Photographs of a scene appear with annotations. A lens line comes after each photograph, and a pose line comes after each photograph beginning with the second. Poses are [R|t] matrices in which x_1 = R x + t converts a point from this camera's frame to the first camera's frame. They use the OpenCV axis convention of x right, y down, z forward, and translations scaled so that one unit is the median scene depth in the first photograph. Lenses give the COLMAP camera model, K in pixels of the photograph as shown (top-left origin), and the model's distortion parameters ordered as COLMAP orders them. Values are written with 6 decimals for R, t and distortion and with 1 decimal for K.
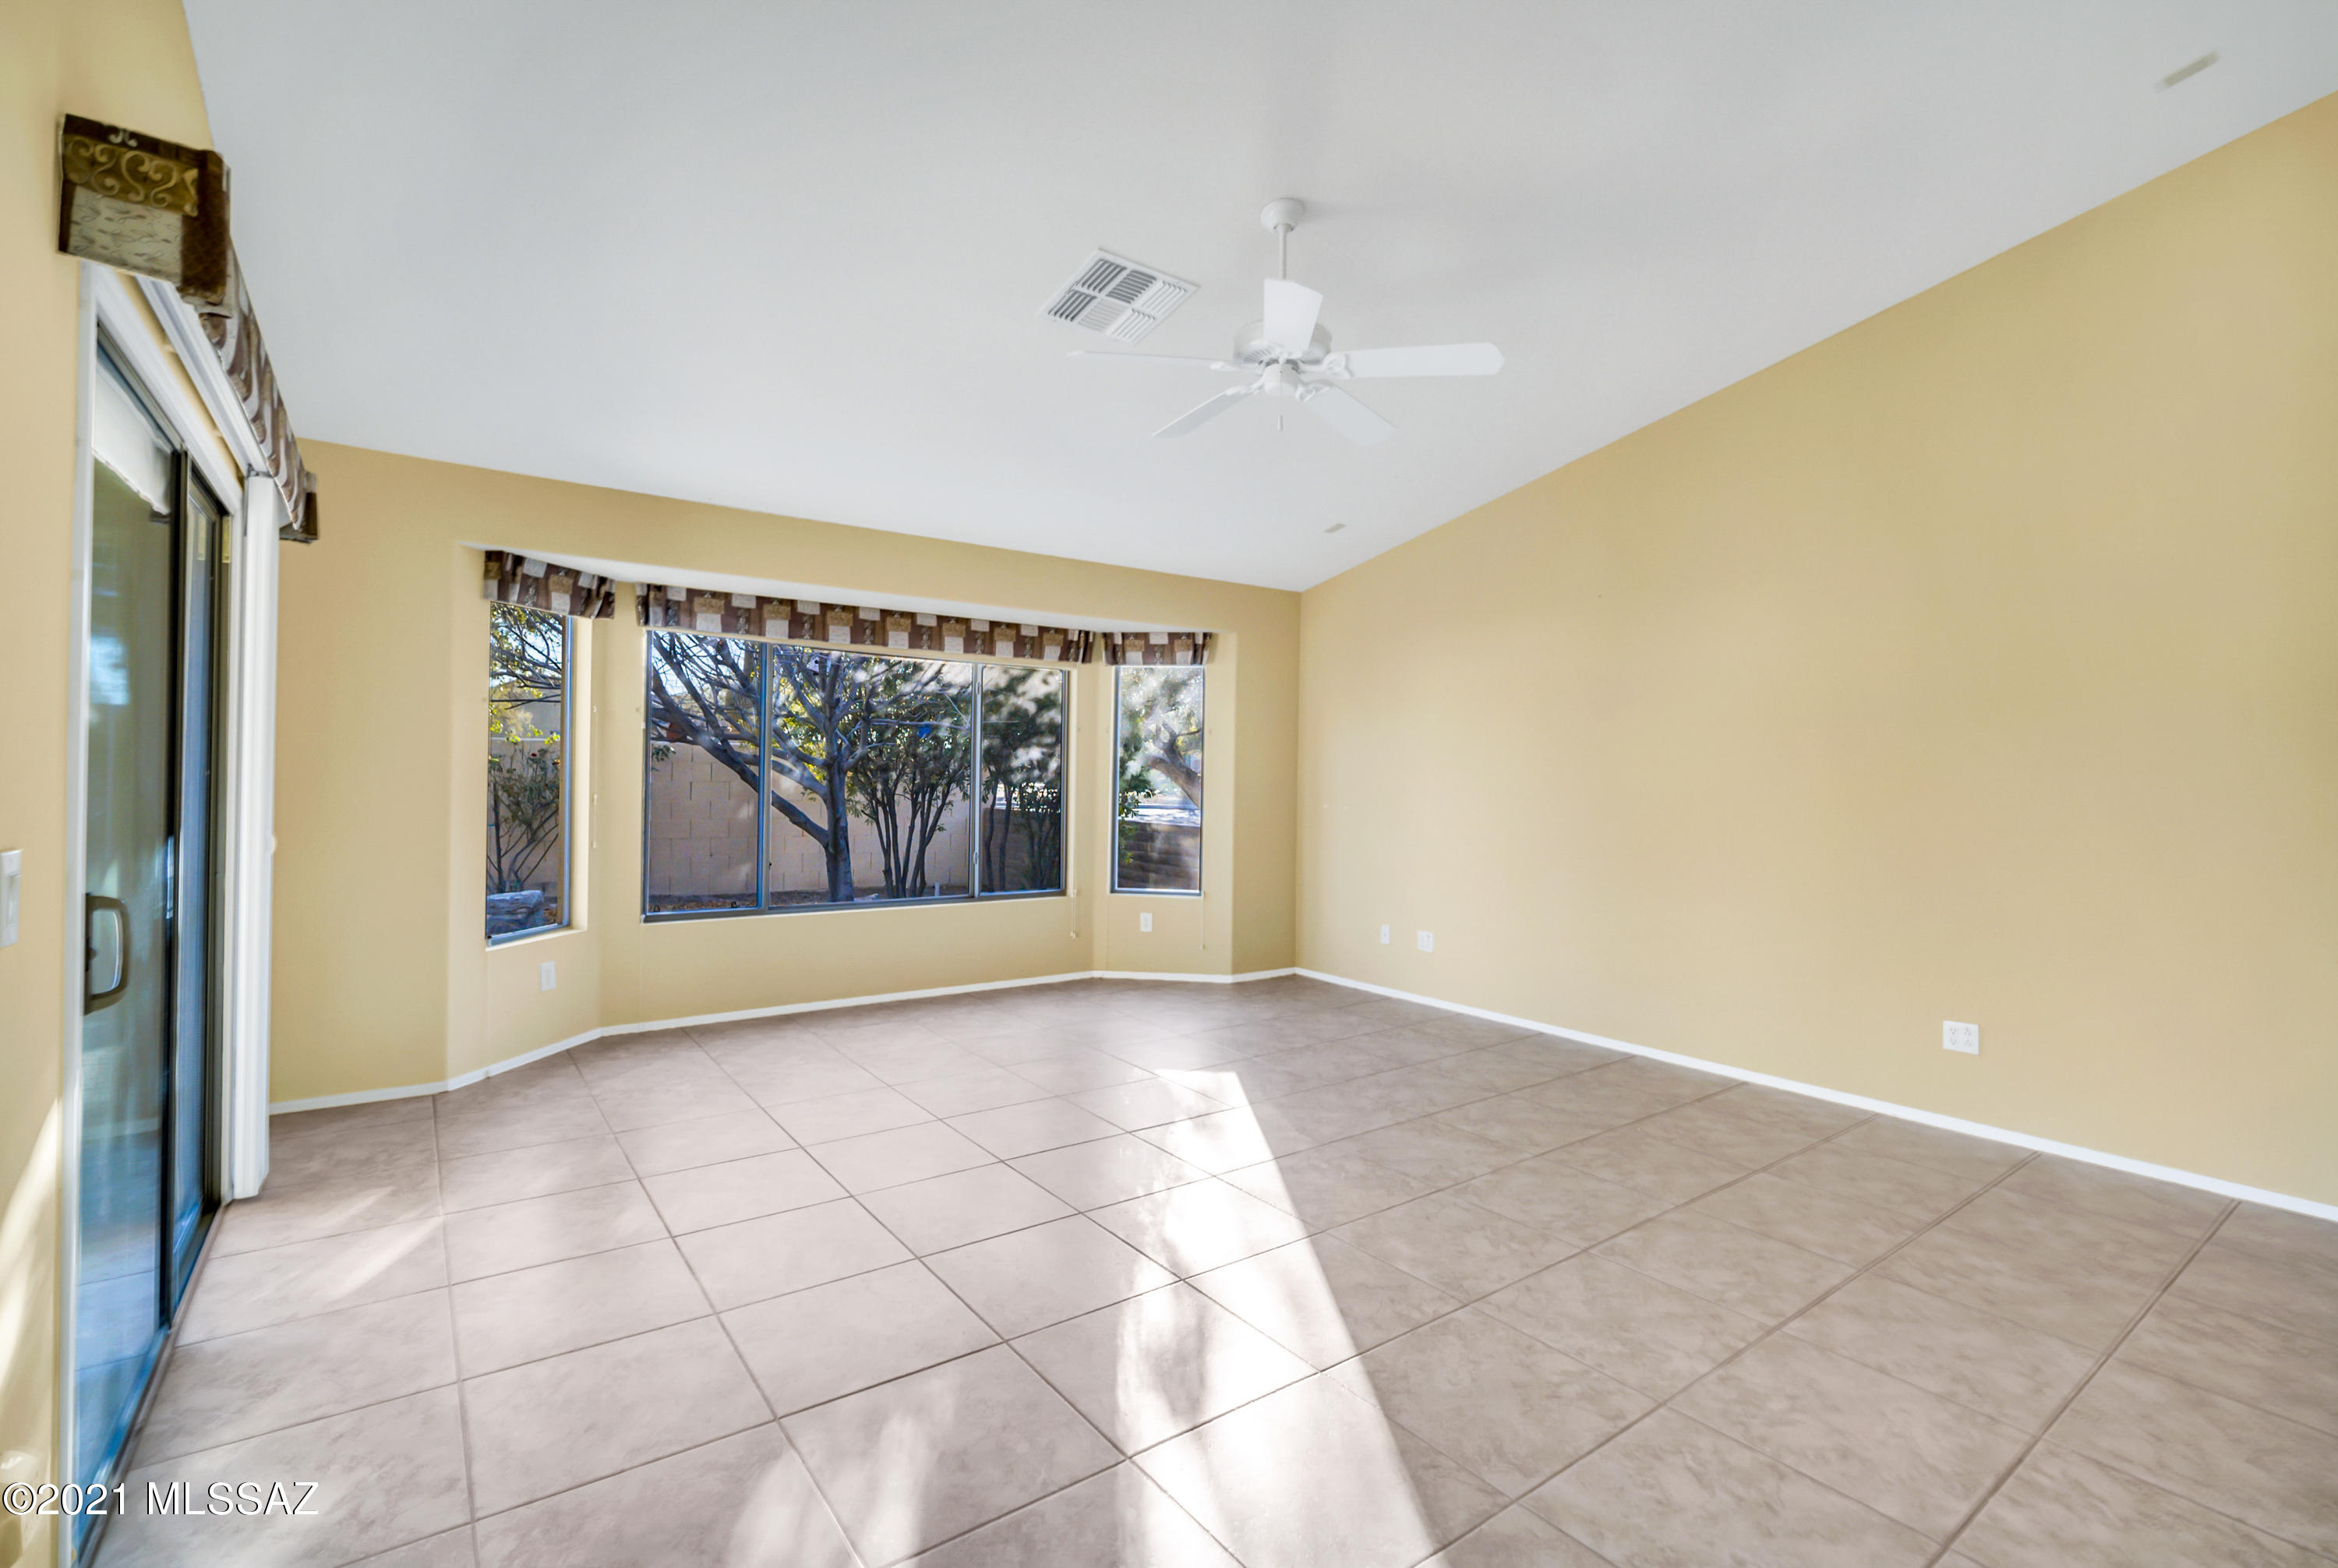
lens RADIAL K [[1052.1, 0, 1164.4], [0, 1052.1, 781.7], [0, 0, 1]] dist [-0.008180, 0.002027]
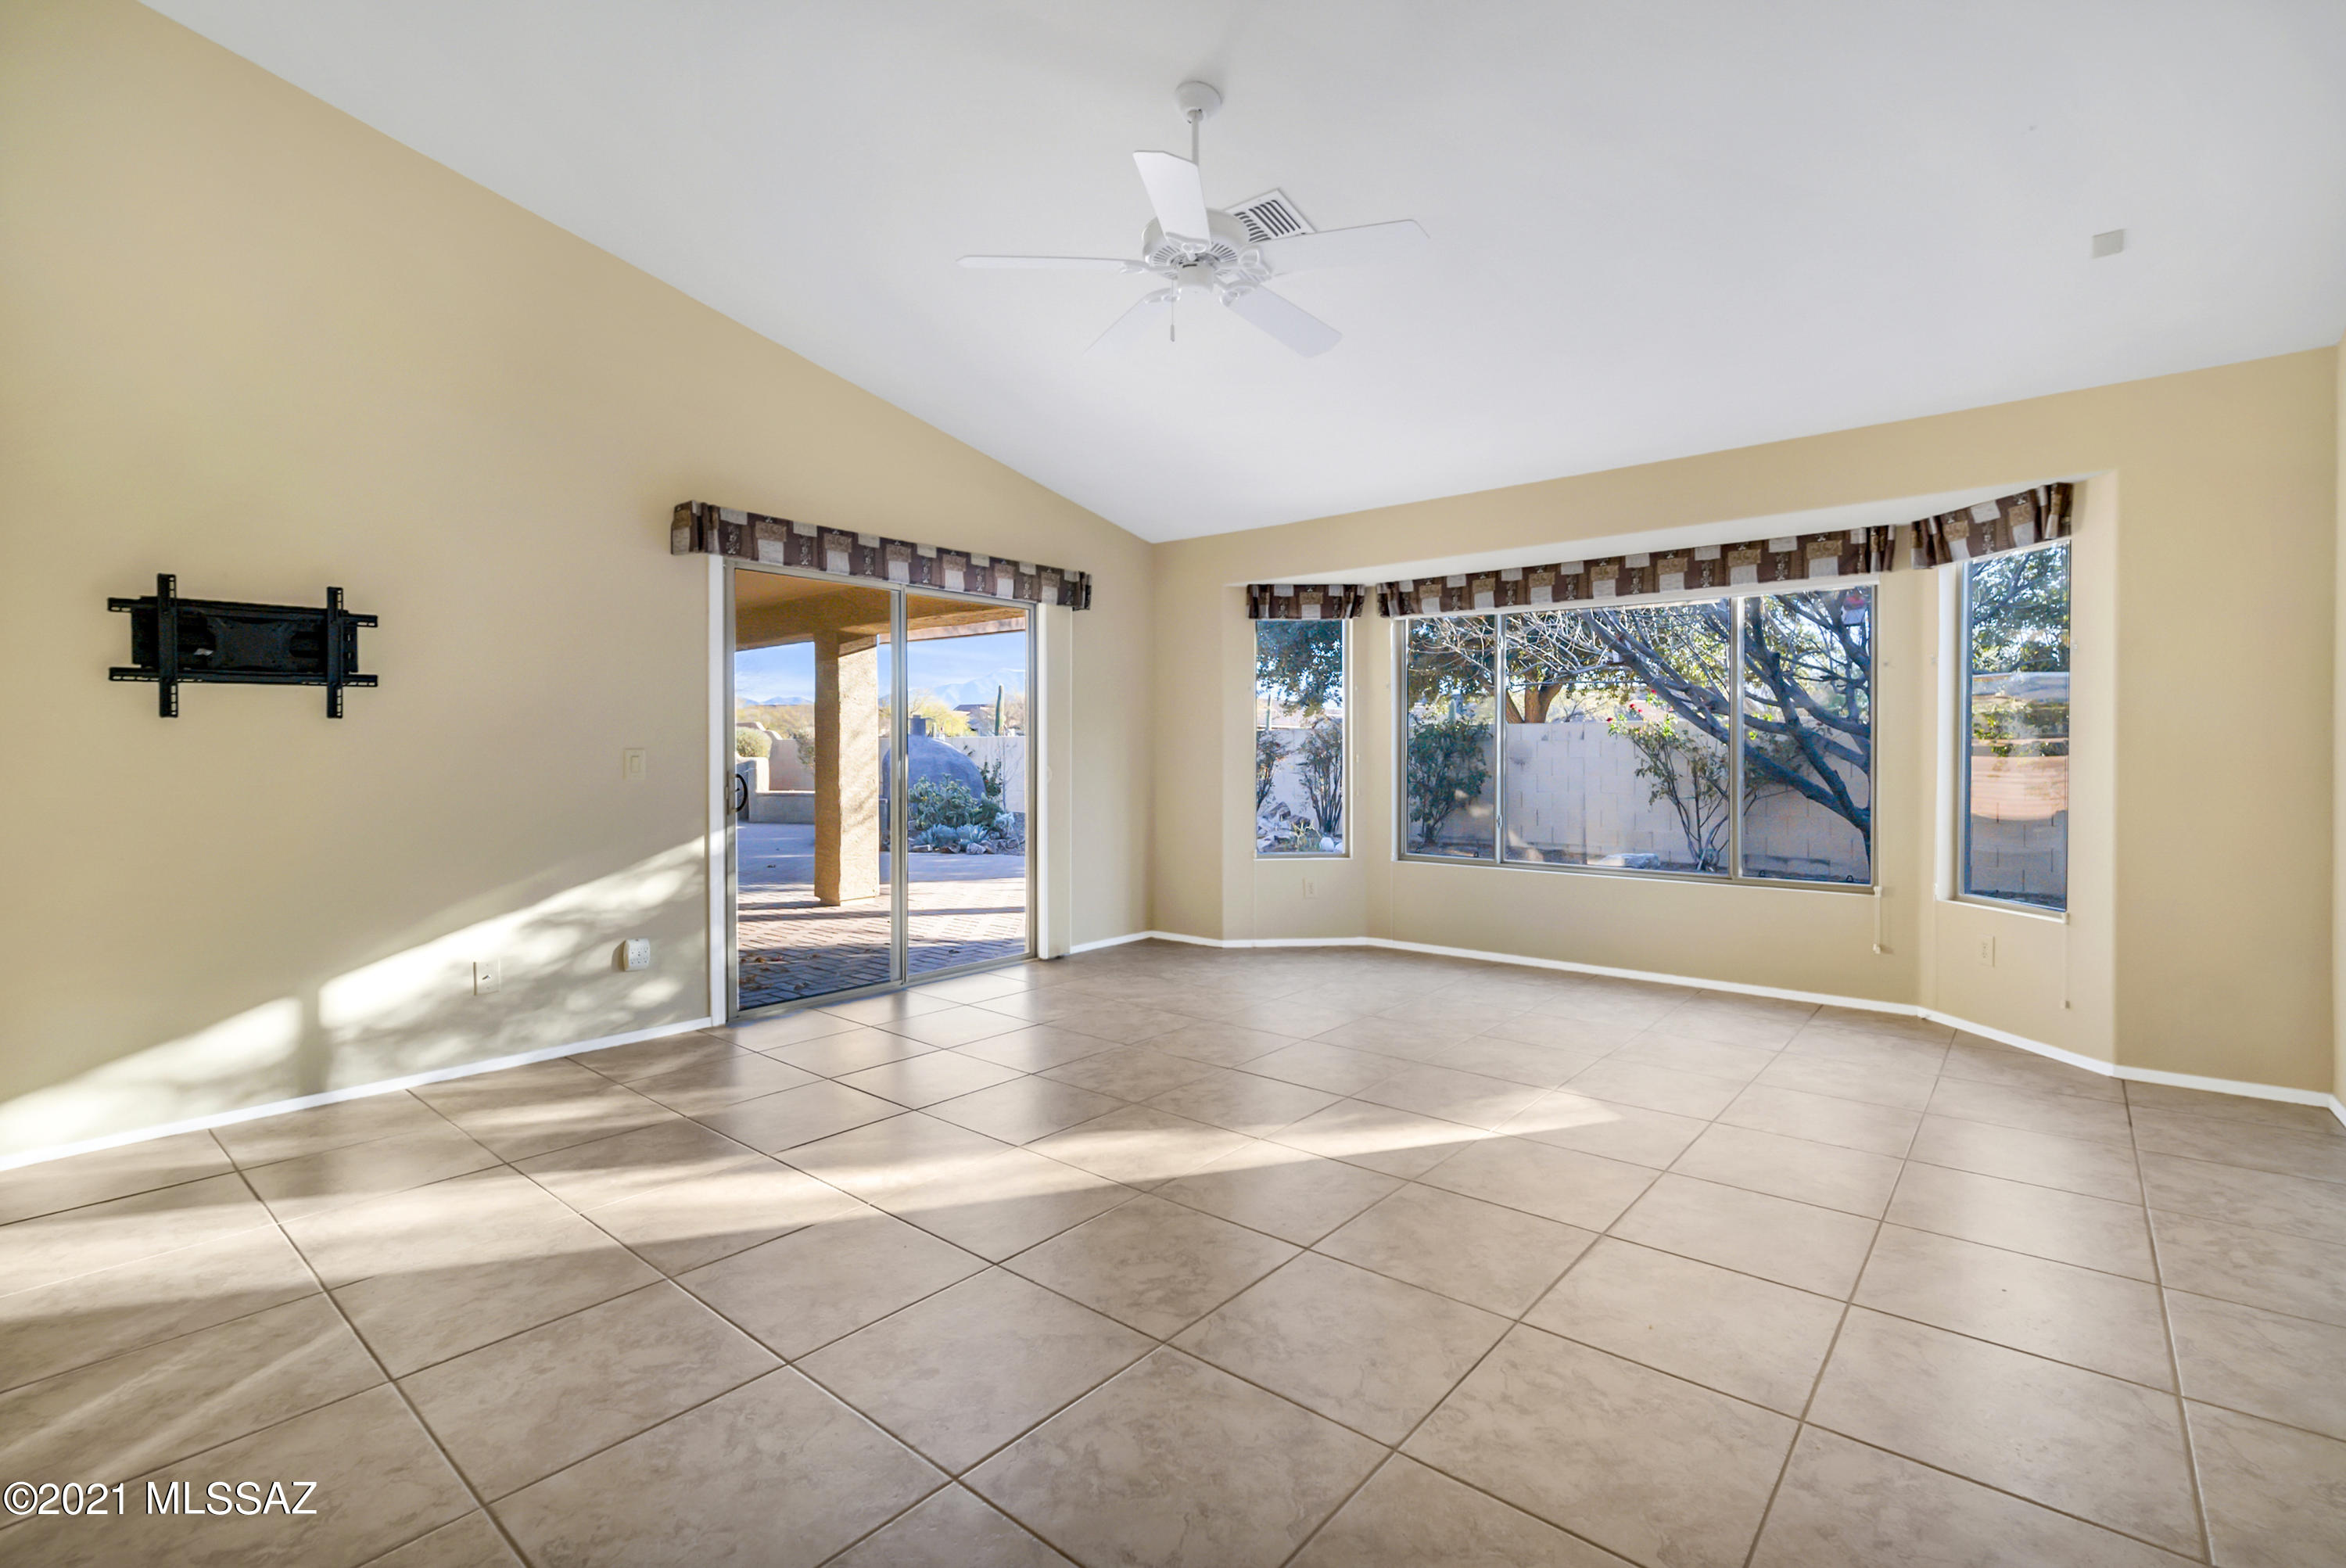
lens RADIAL K [[1055.7, 0, 1172.9], [0, 1055.7, 780.4], [0, 0, 1]] dist [-0.008180, 0.002027]
pose [[0.266702, 0.018279, -0.963606, 0.517483], [0.012371, 0.999673, 0.022387, 0.007379], [0.963700, -0.017891, 0.266389, 0.366690]]
